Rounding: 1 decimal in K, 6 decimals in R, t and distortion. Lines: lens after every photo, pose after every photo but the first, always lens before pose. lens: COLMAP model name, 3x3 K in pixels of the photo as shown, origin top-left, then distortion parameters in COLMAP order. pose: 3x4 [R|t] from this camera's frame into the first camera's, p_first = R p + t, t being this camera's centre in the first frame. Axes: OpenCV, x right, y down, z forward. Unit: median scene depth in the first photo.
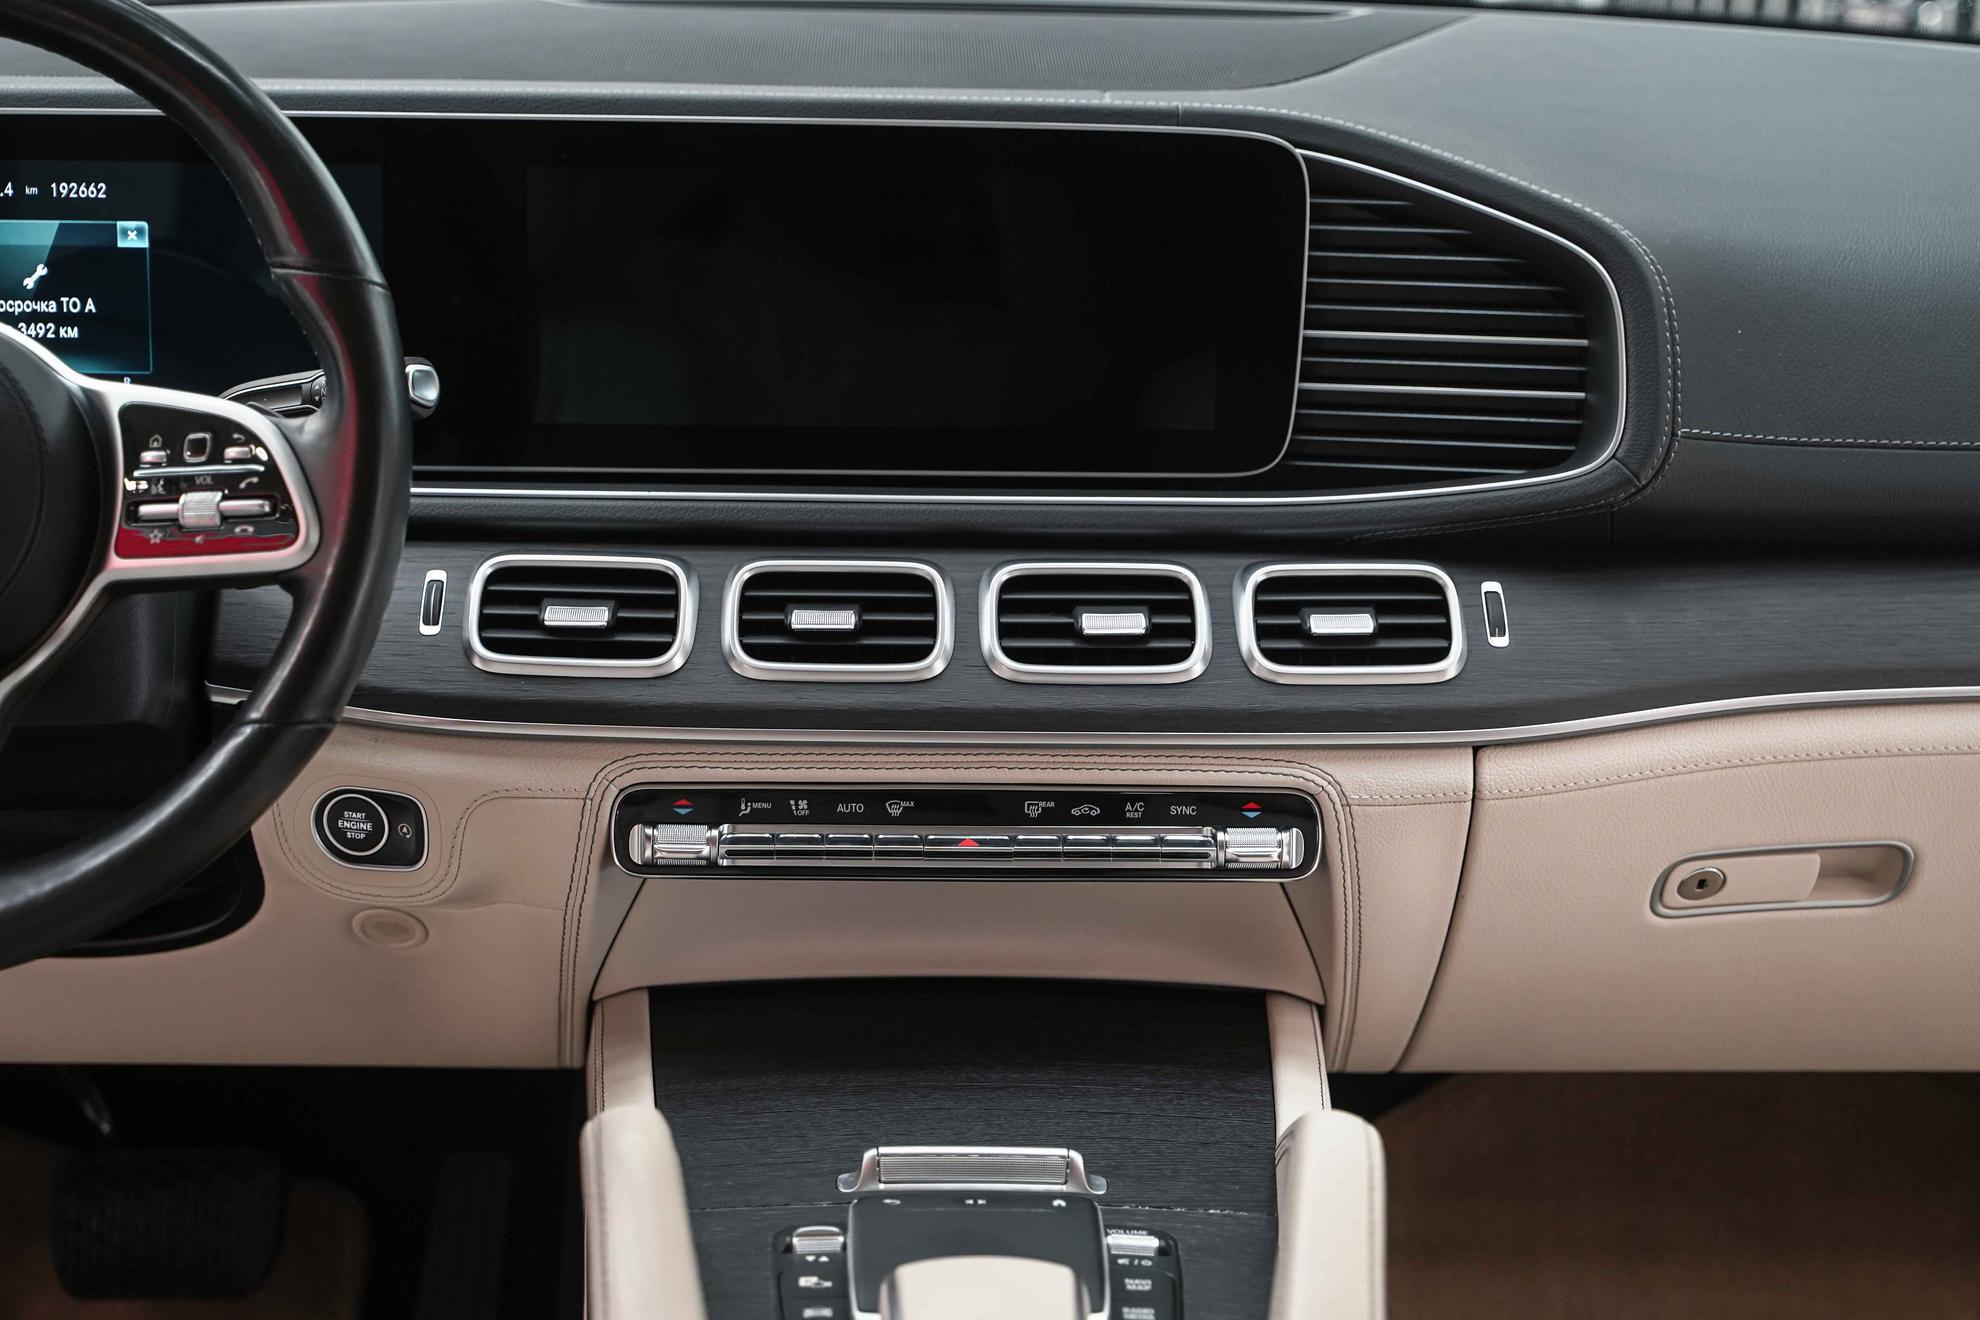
lens RADIAL K [[3185.0, 0, 937.1], [0, 3185.0, 652.9], [0, 0, 1]] dist [0.000730, 0.000000]
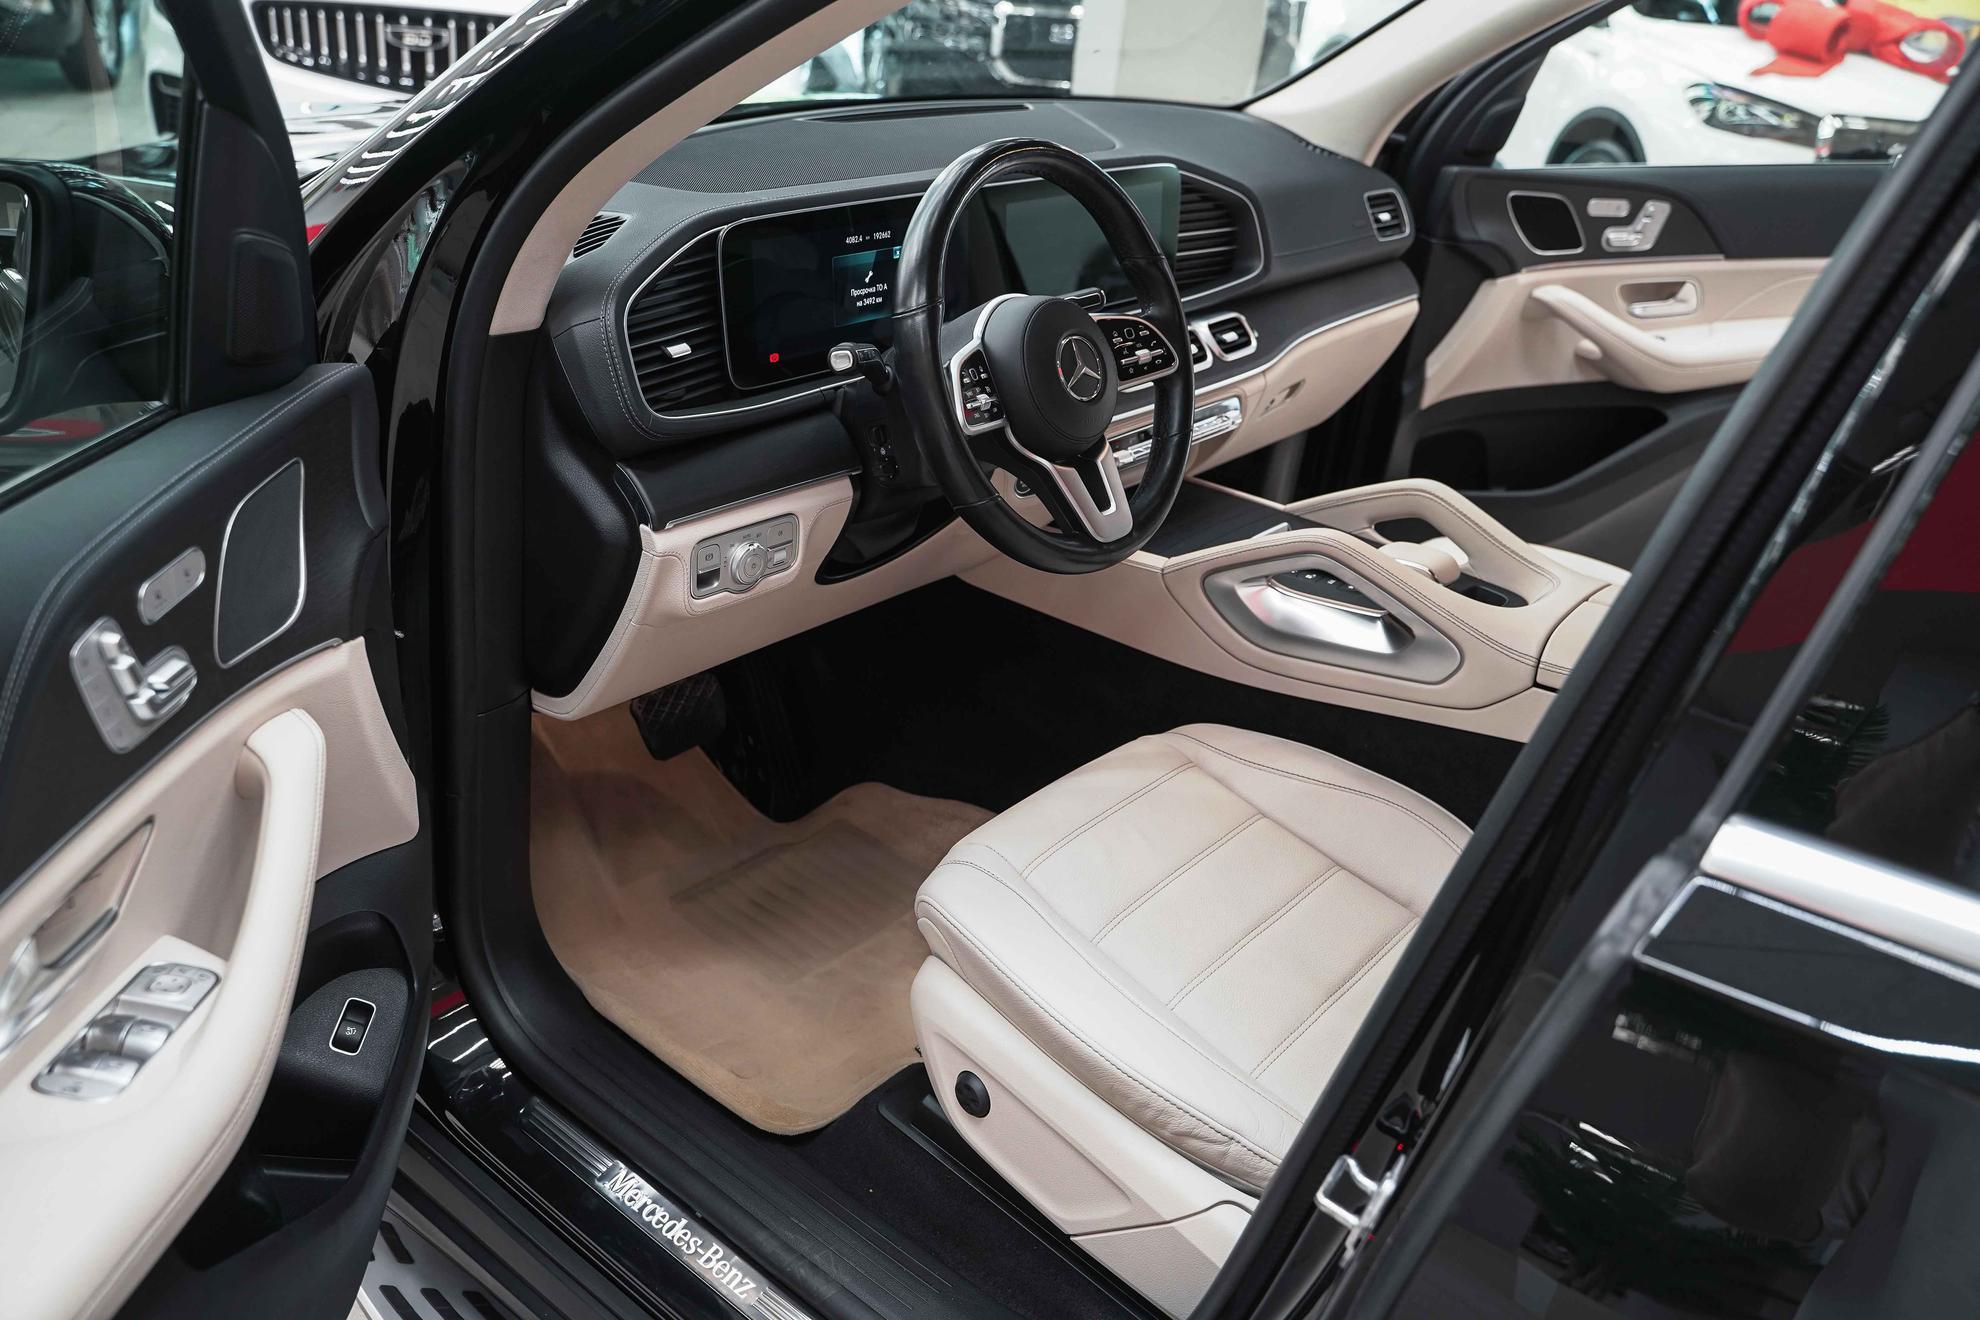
lens RADIAL K [[1594.1, 0, 974.2], [0, 1594.1, 646.9], [0, 0, 1]] dist [-0.023083, 0.018172]
pose [[0.652980, -0.296369, 0.696981, -1.132146], [0.152628, 0.952871, 0.262185, -0.157937], [-0.741836, -0.064823, 0.667440, 0.187633]]
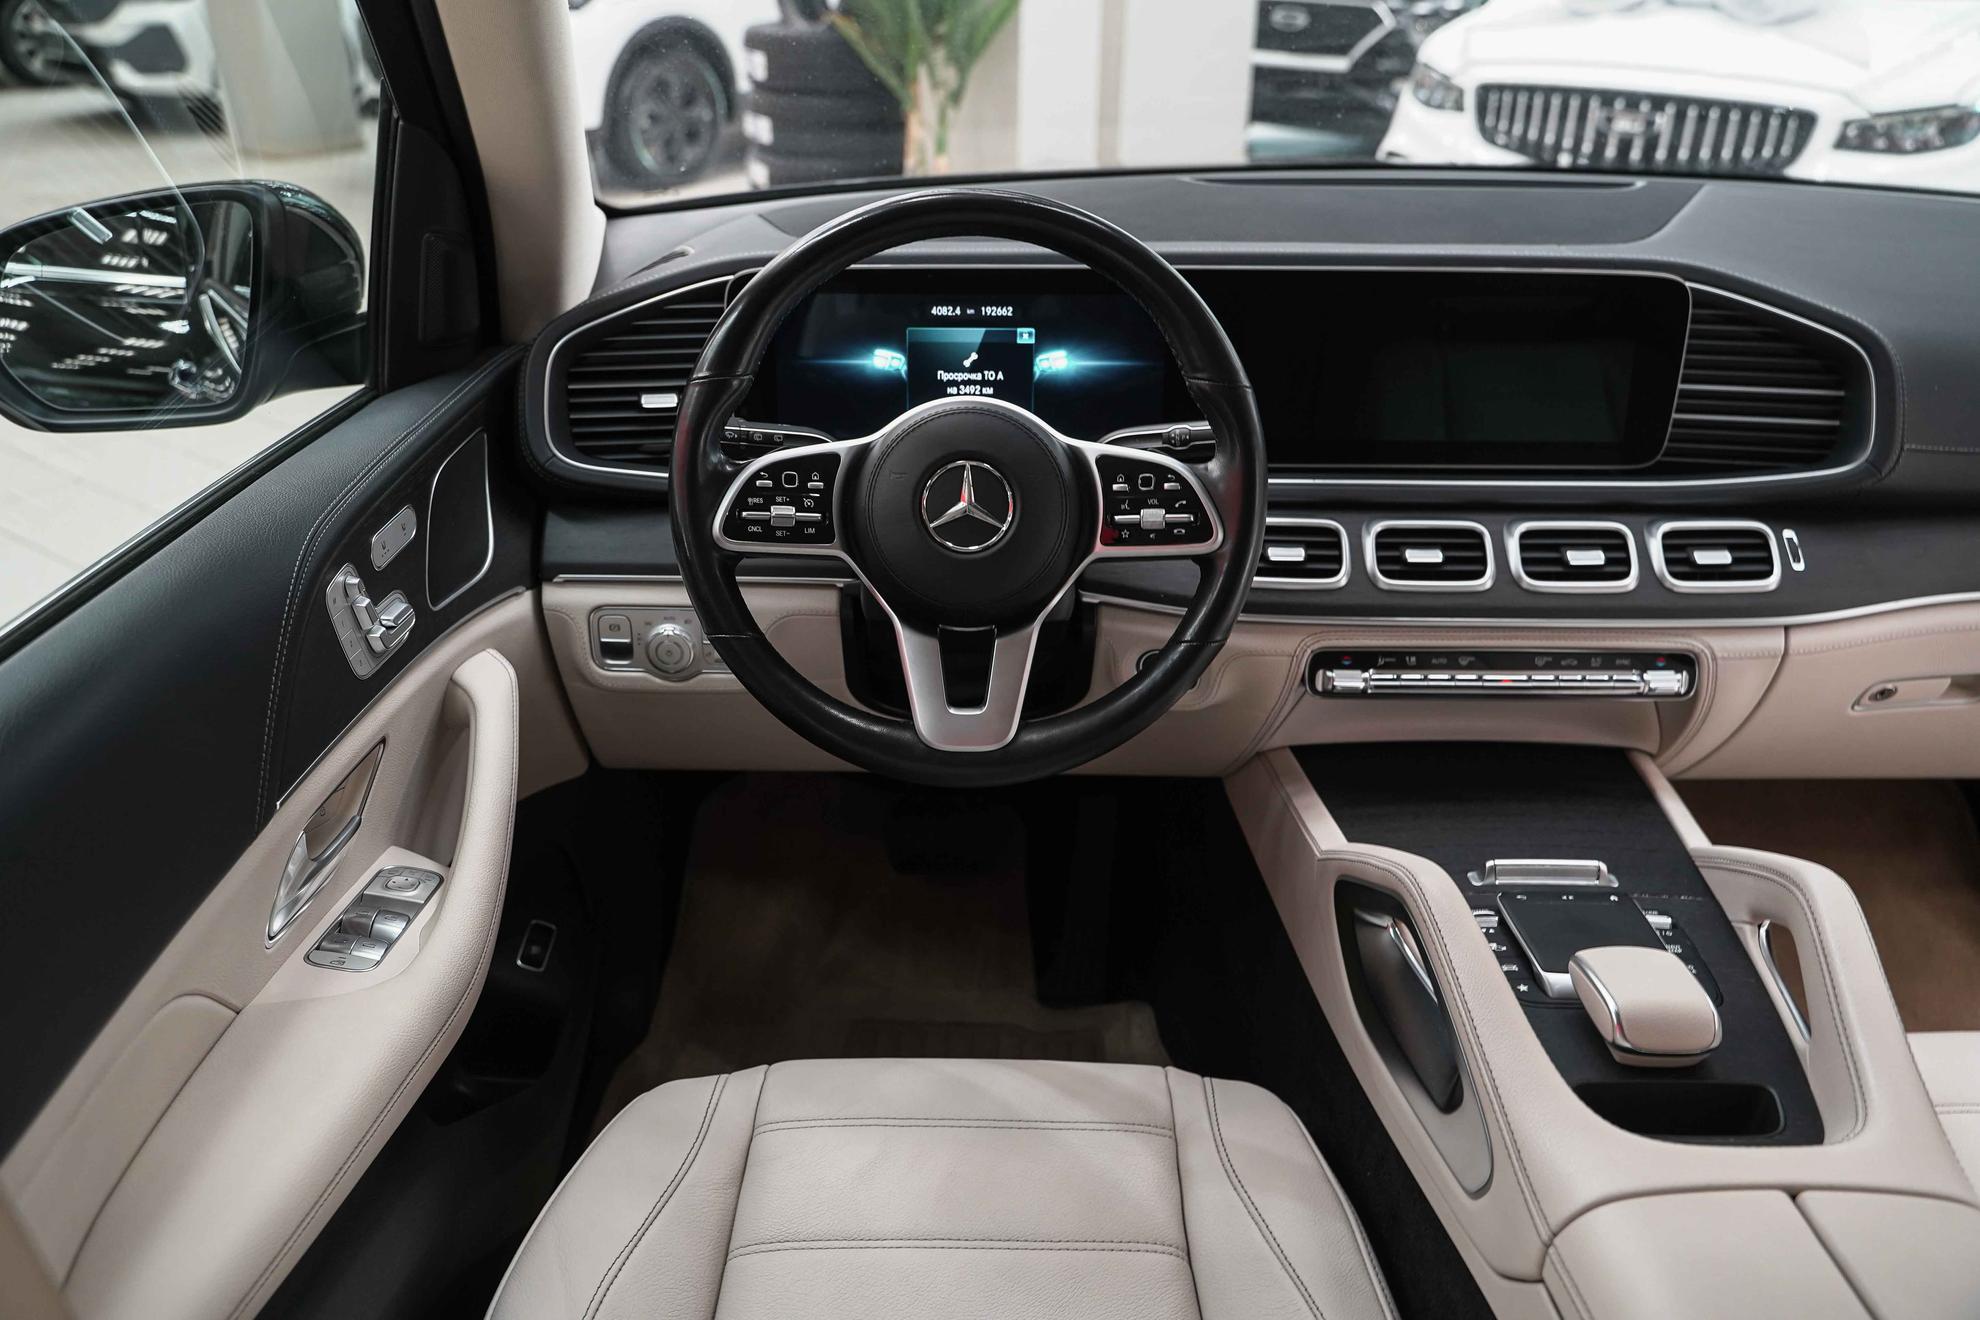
lens RADIAL K [[1594.1, 0, 953.6], [0, 1594.1, 648.5], [0, 0, 1]] dist [-0.023083, 0.018172]
pose [[0.999263, 0.001145, -0.038379, -0.267557], [0.004101, 0.990655, 0.136332, -0.082415], [0.038176, -0.136389, 0.989919, 0.095041]]
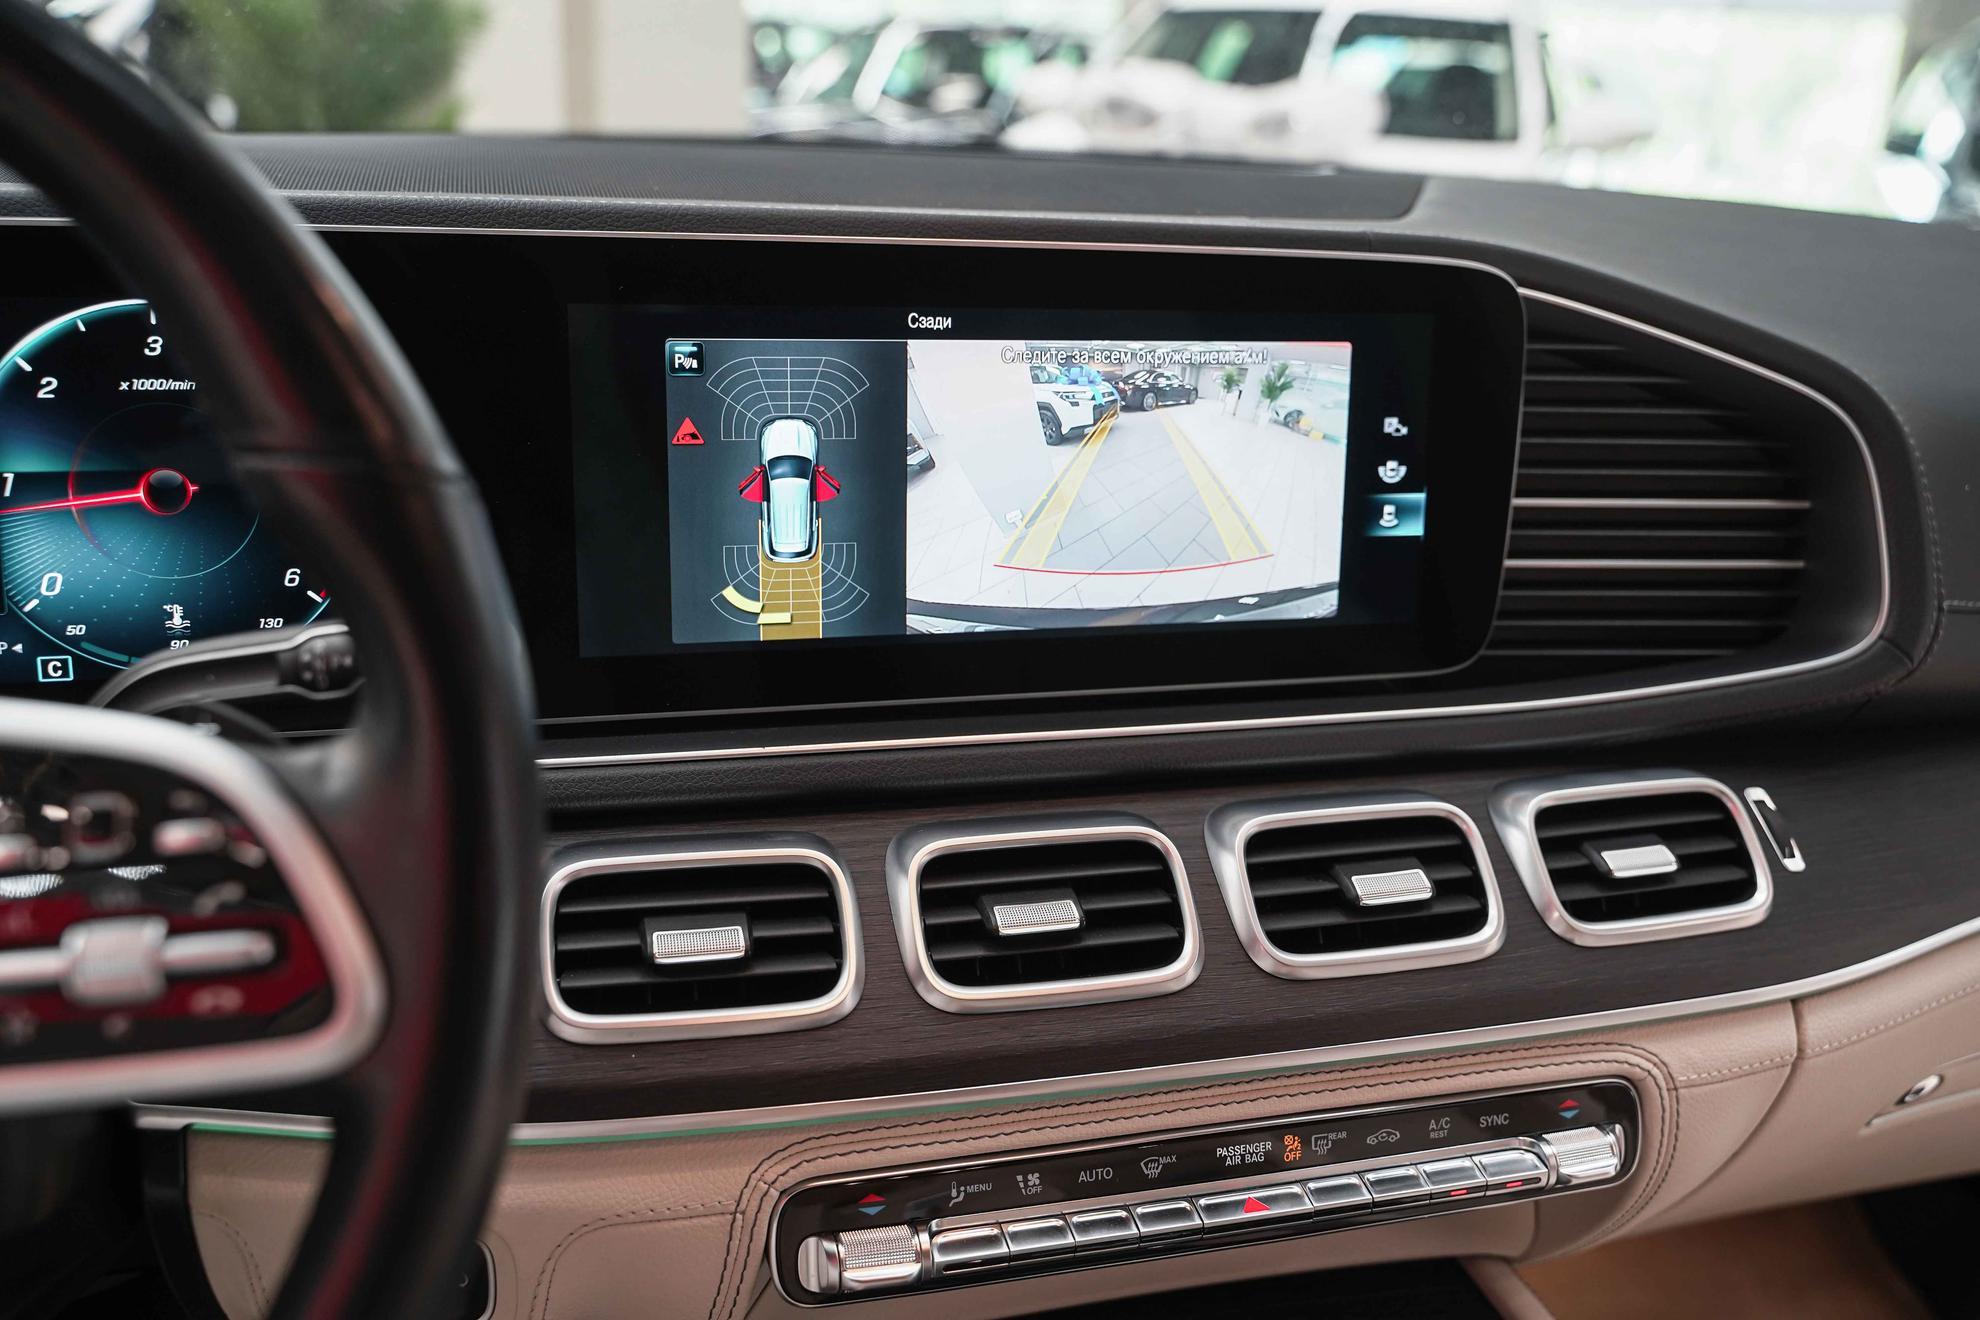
lens RADIAL K [[1757.6, 0, 1002.9], [0, 1757.6, 665.3], [0, 0, 1]] dist [0.000529, 0.008814]
pose [[0.964800, -0.052822, 0.257625, -0.145462], [0.048736, 0.998564, 0.022224, -0.078101], [-0.258429, -0.008886, 0.965989, 0.613493]]
